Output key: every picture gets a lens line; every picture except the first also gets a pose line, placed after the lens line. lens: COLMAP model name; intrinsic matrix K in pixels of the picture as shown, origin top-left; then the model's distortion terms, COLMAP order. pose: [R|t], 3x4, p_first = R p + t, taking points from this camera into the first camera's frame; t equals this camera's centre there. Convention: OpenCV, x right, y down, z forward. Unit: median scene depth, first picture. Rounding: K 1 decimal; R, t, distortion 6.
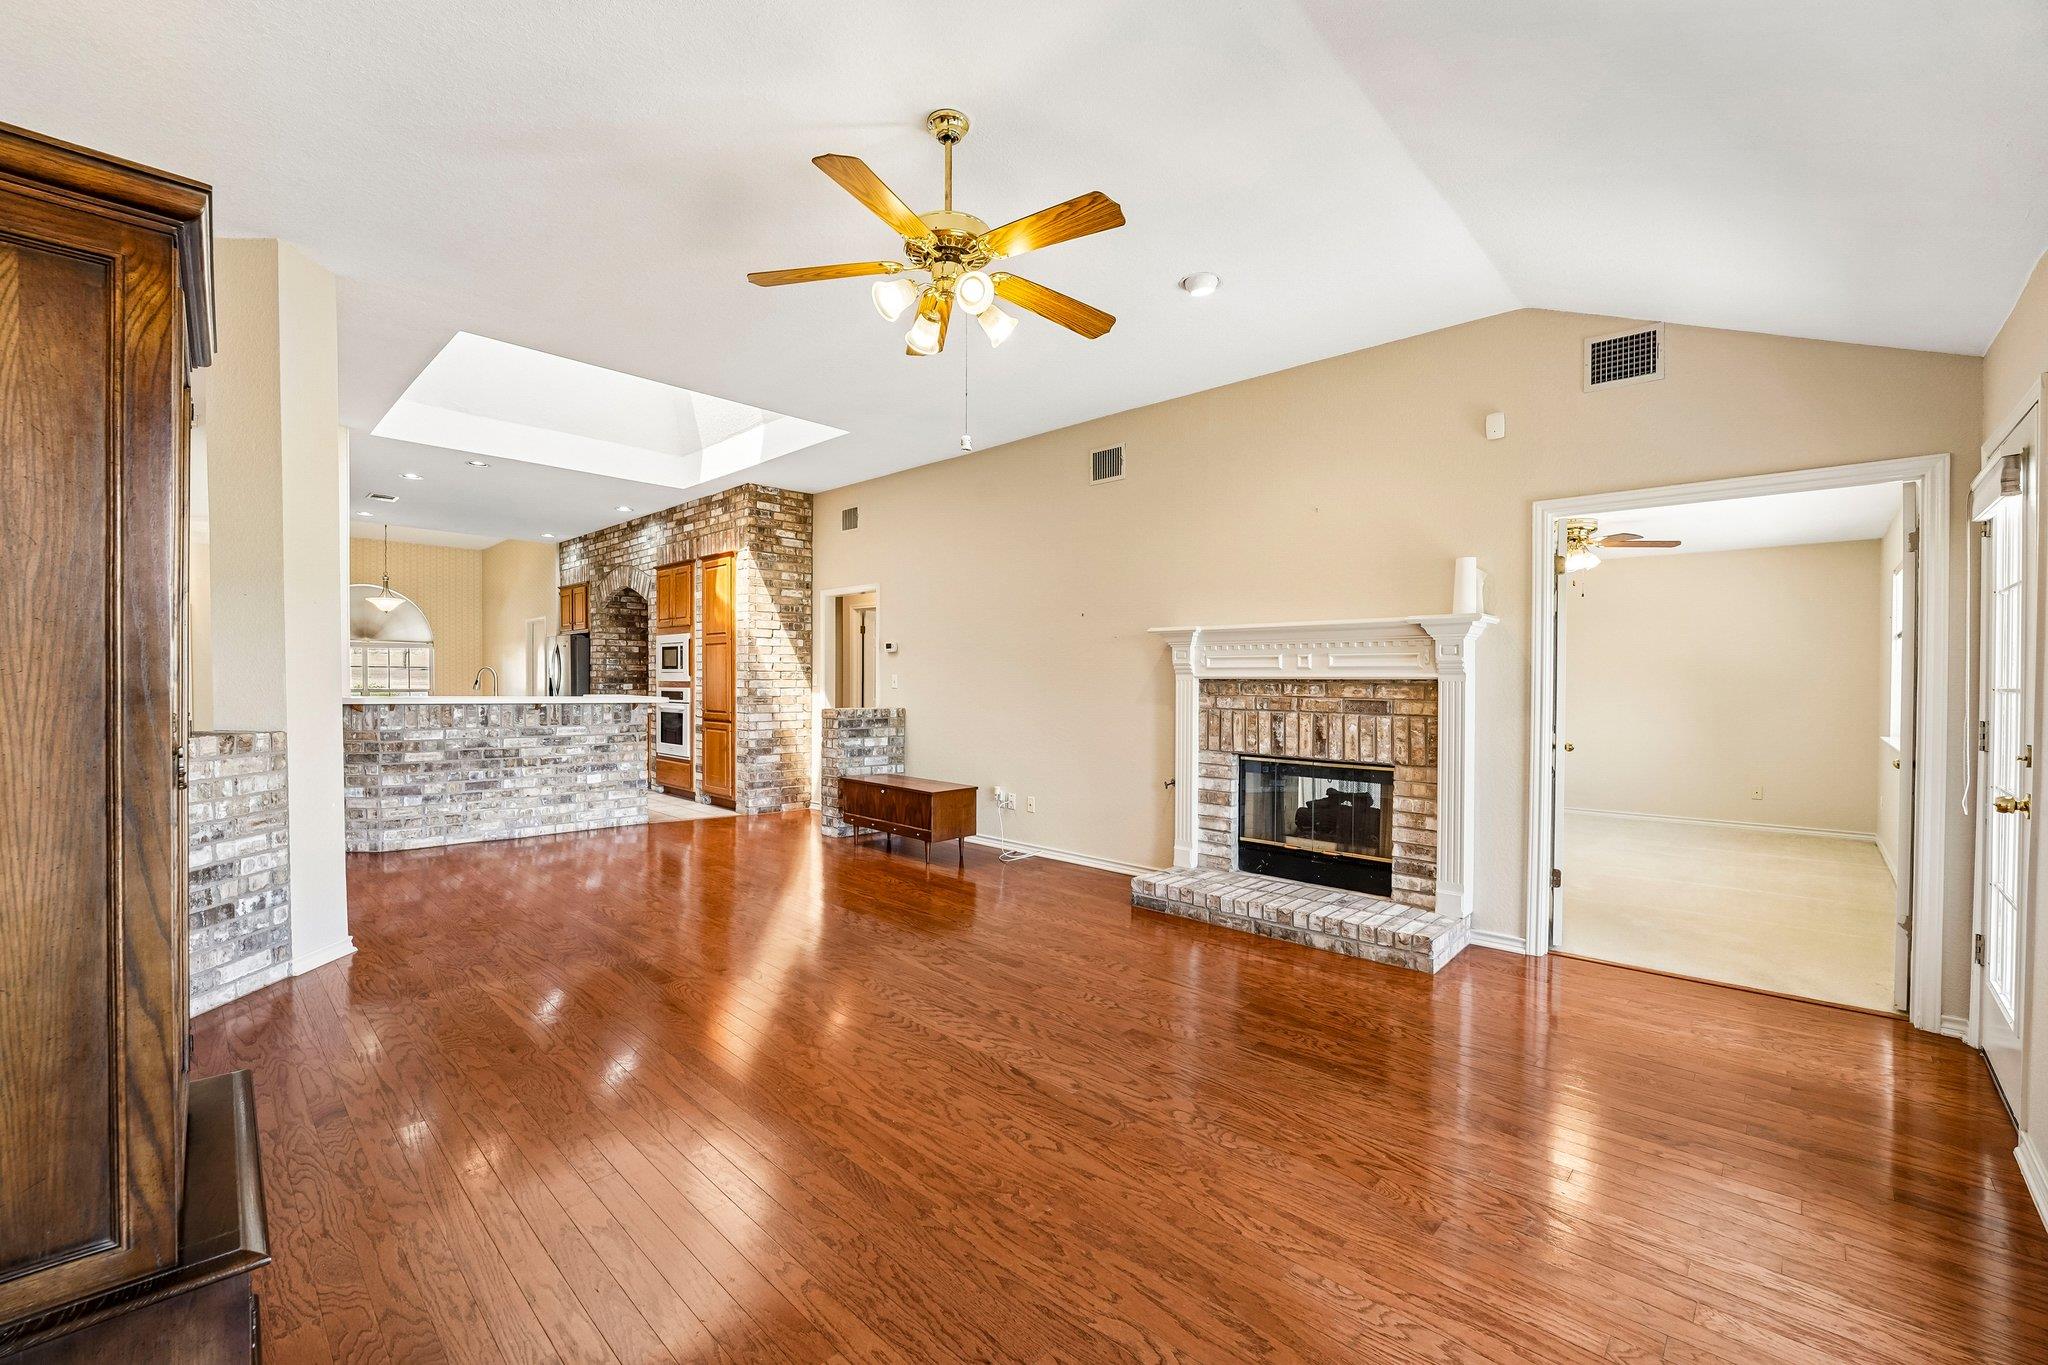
lens RADIAL K [[829.9, 0, 1021.6], [0, 829.9, 687.0], [0, 0, 1]] dist [-0.027907, -0.000068]
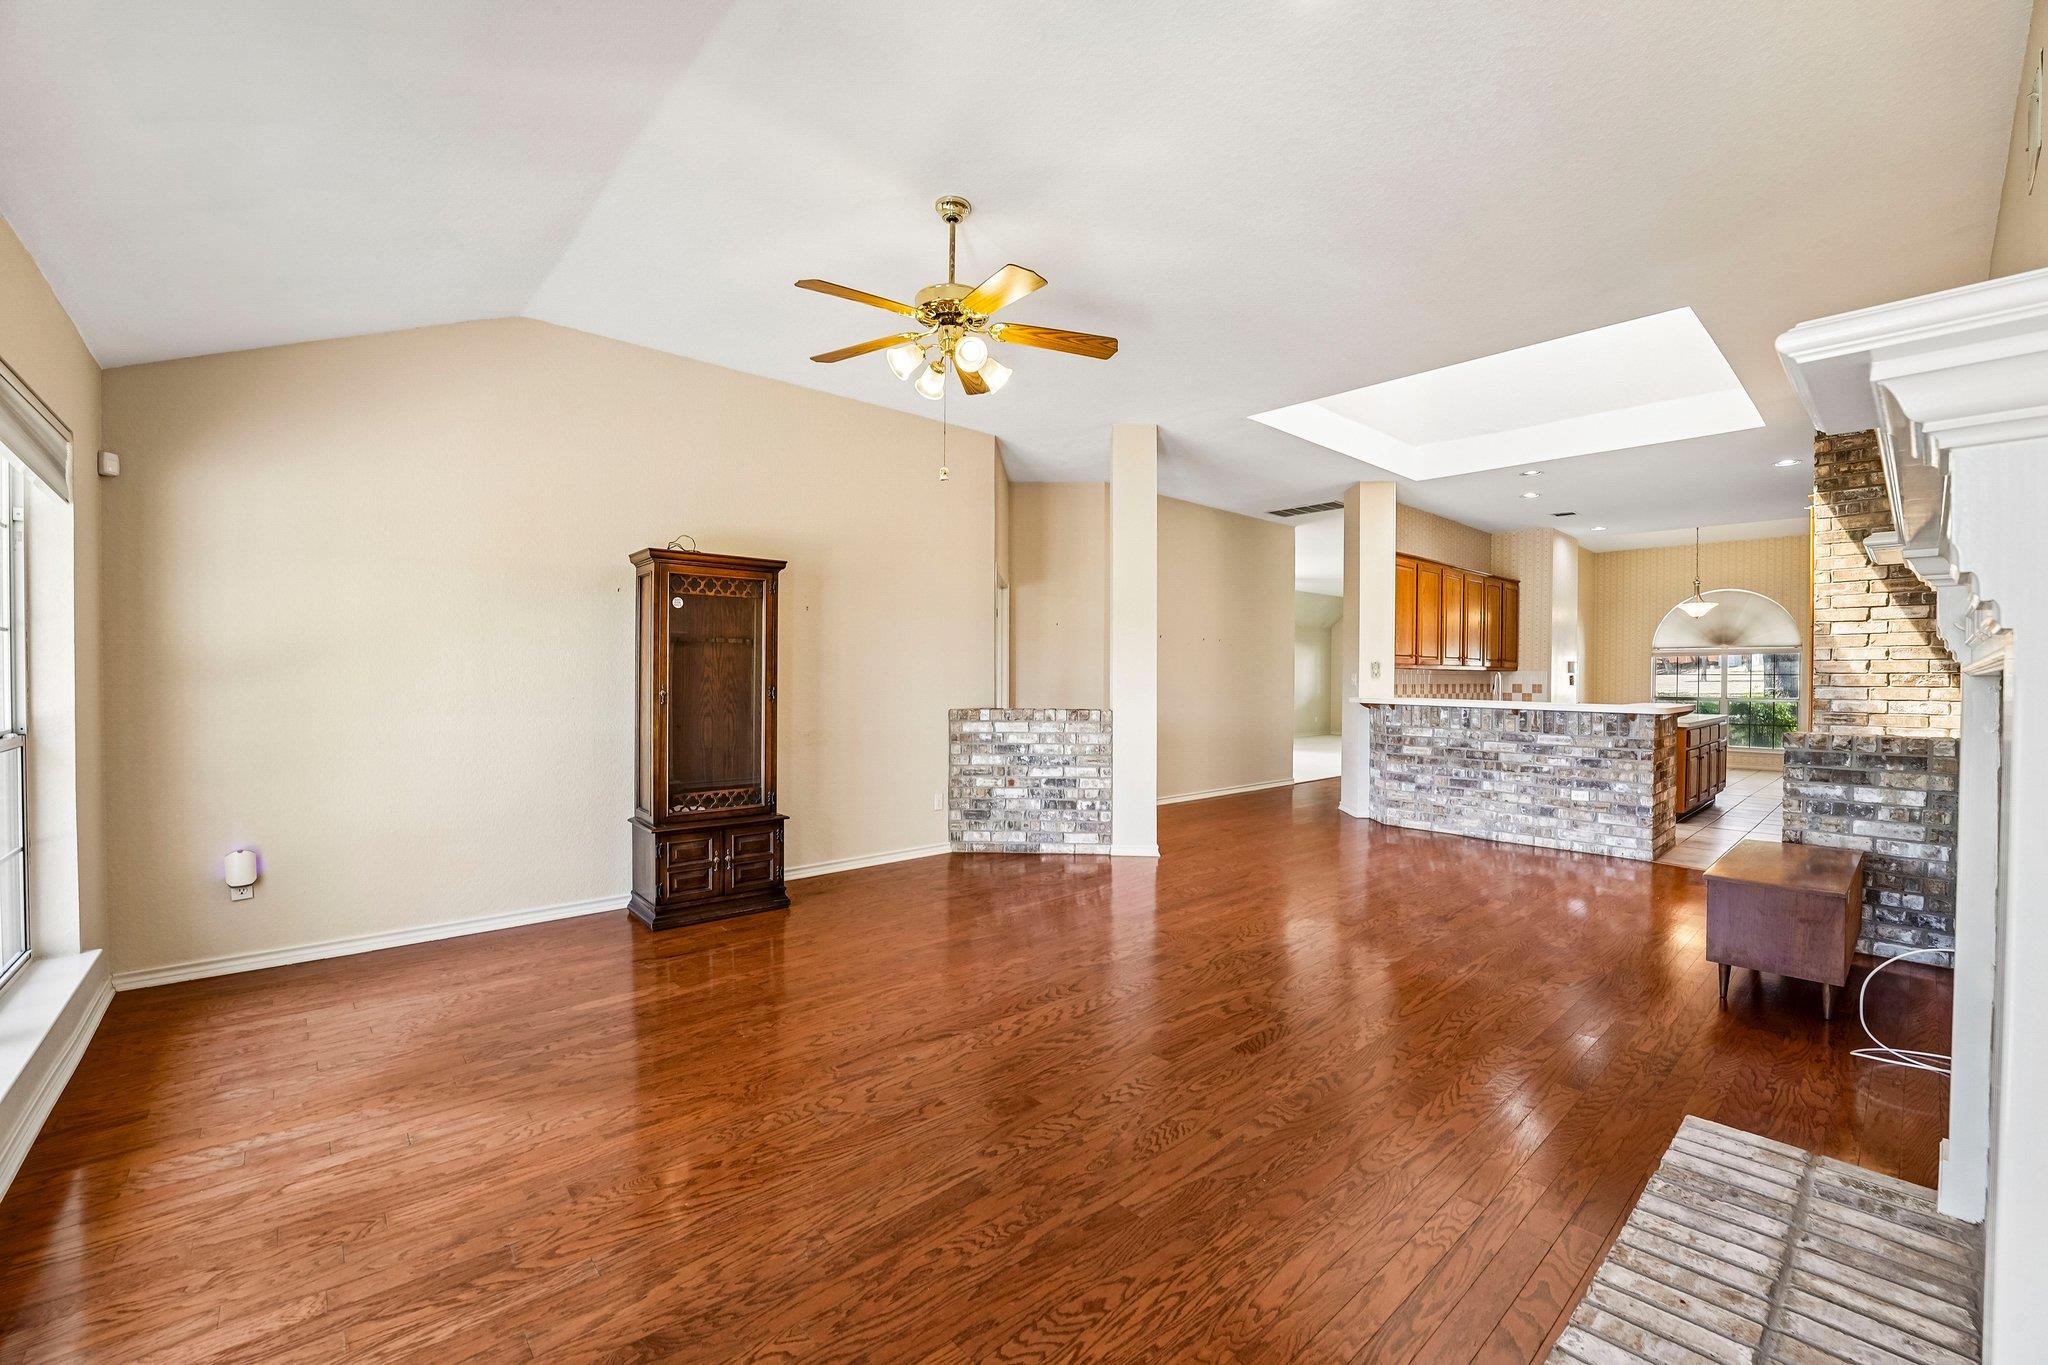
lens RADIAL K [[837.2, 0, 1017.9], [0, 837.2, 691.6], [0, 0, 1]] dist [-0.027905, 0.000261]
pose [[-0.084253, 0.008582, -0.996407, 0.572560], [-0.017049, 0.999804, 0.010052, -0.000311], [0.996299, 0.017835, -0.084090, 0.625518]]
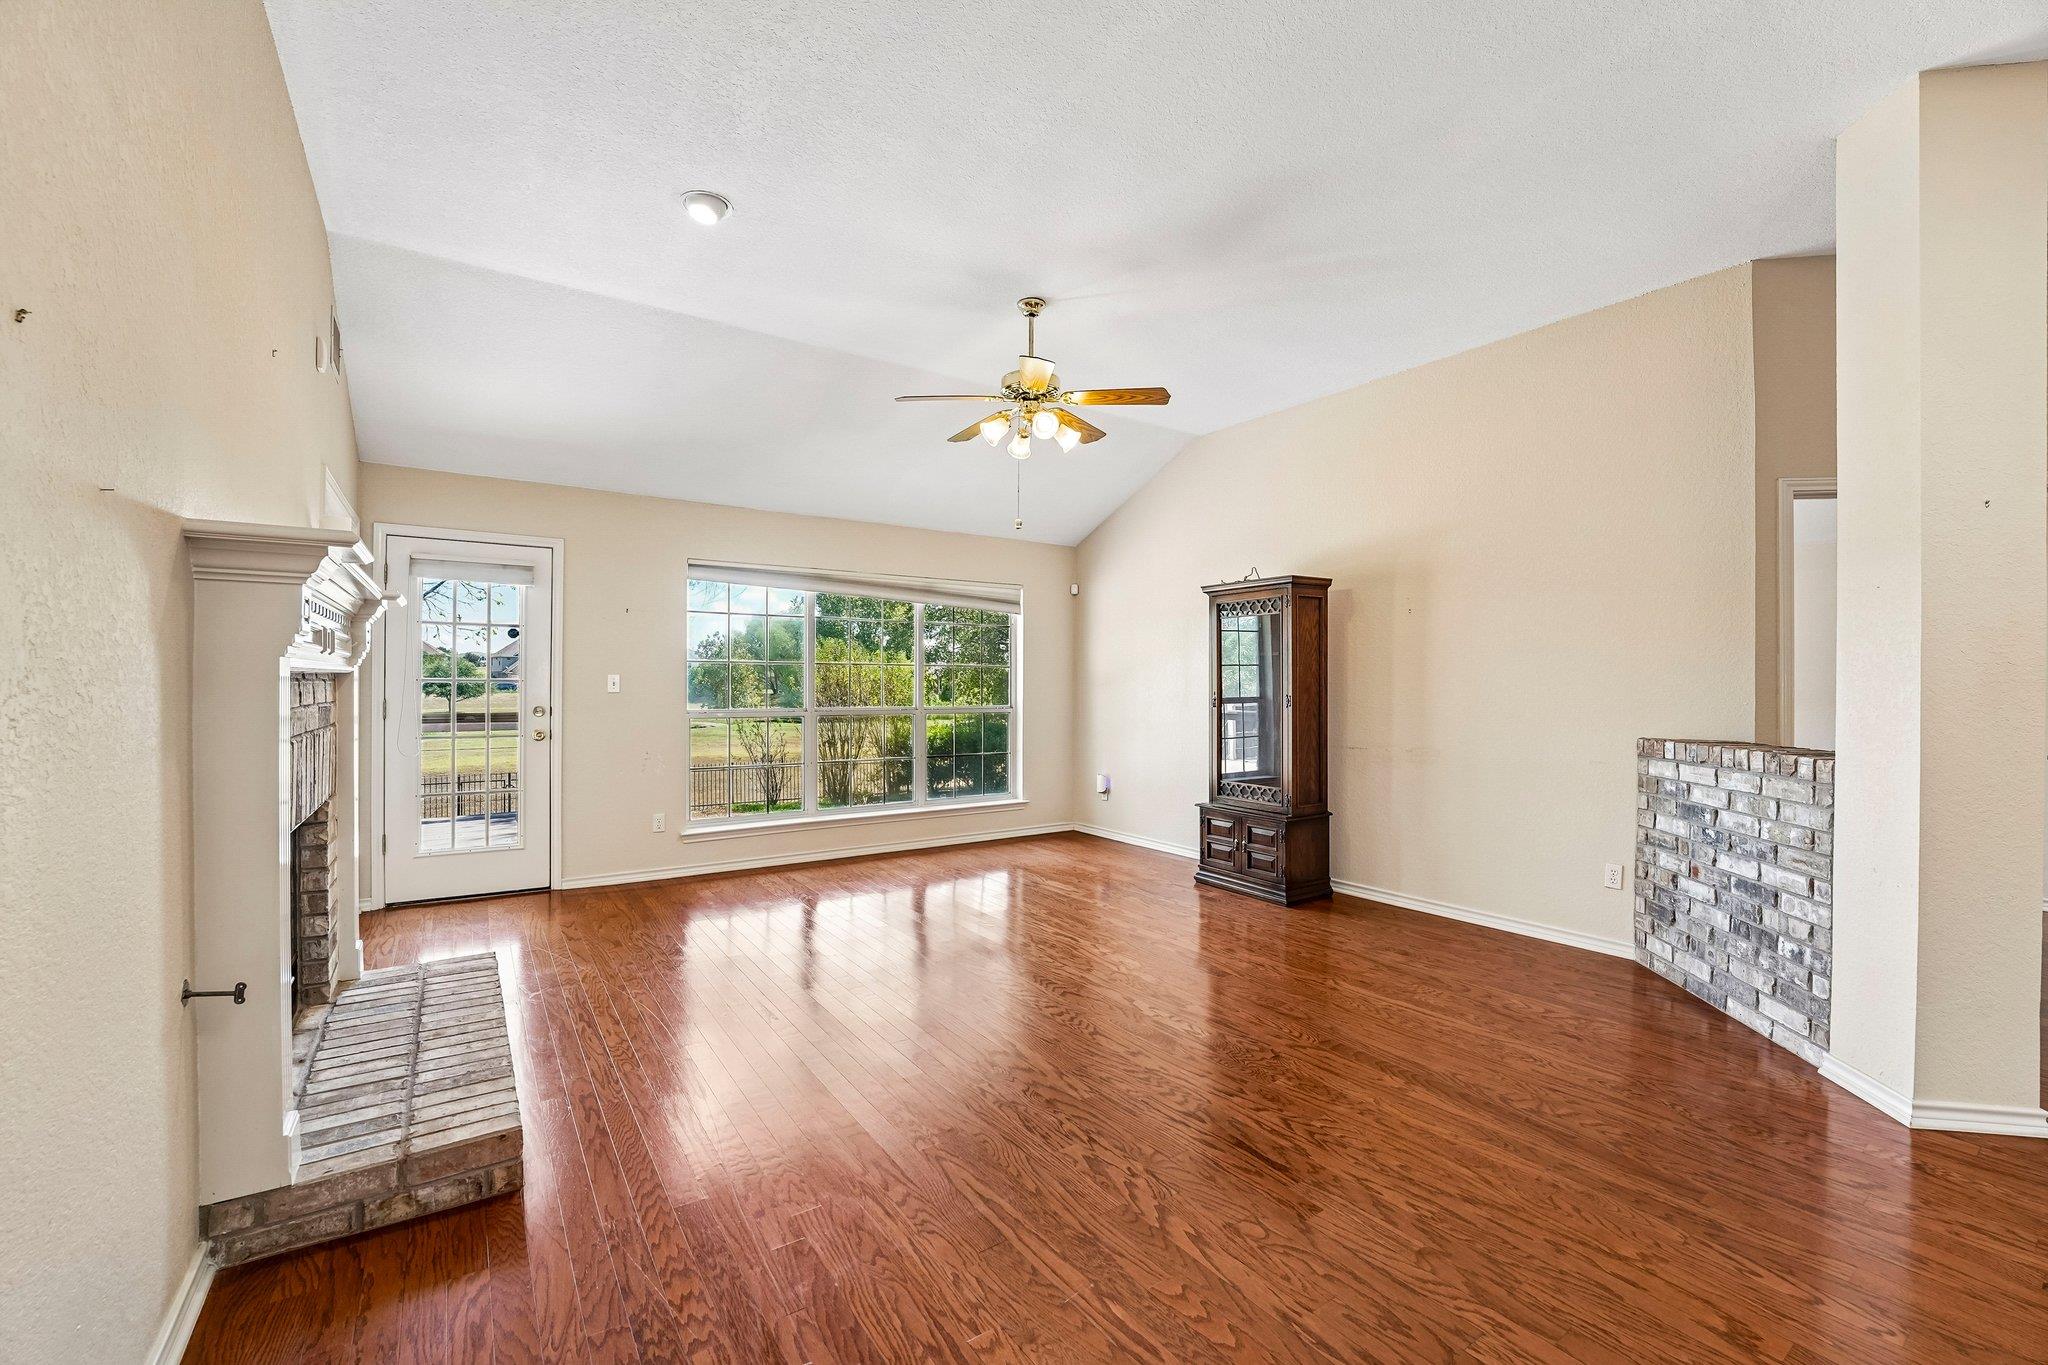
lens RADIAL K [[833.1, 0, 1005.9], [0, 833.1, 682.8], [0, 0, 1]] dist [-0.025290, 0.000289]
pose [[-0.973451, -0.014127, 0.228460, -0.201630], [-0.012090, 0.999874, 0.010314, -0.012276], [-0.228577, 0.007278, -0.973499, 1.281325]]
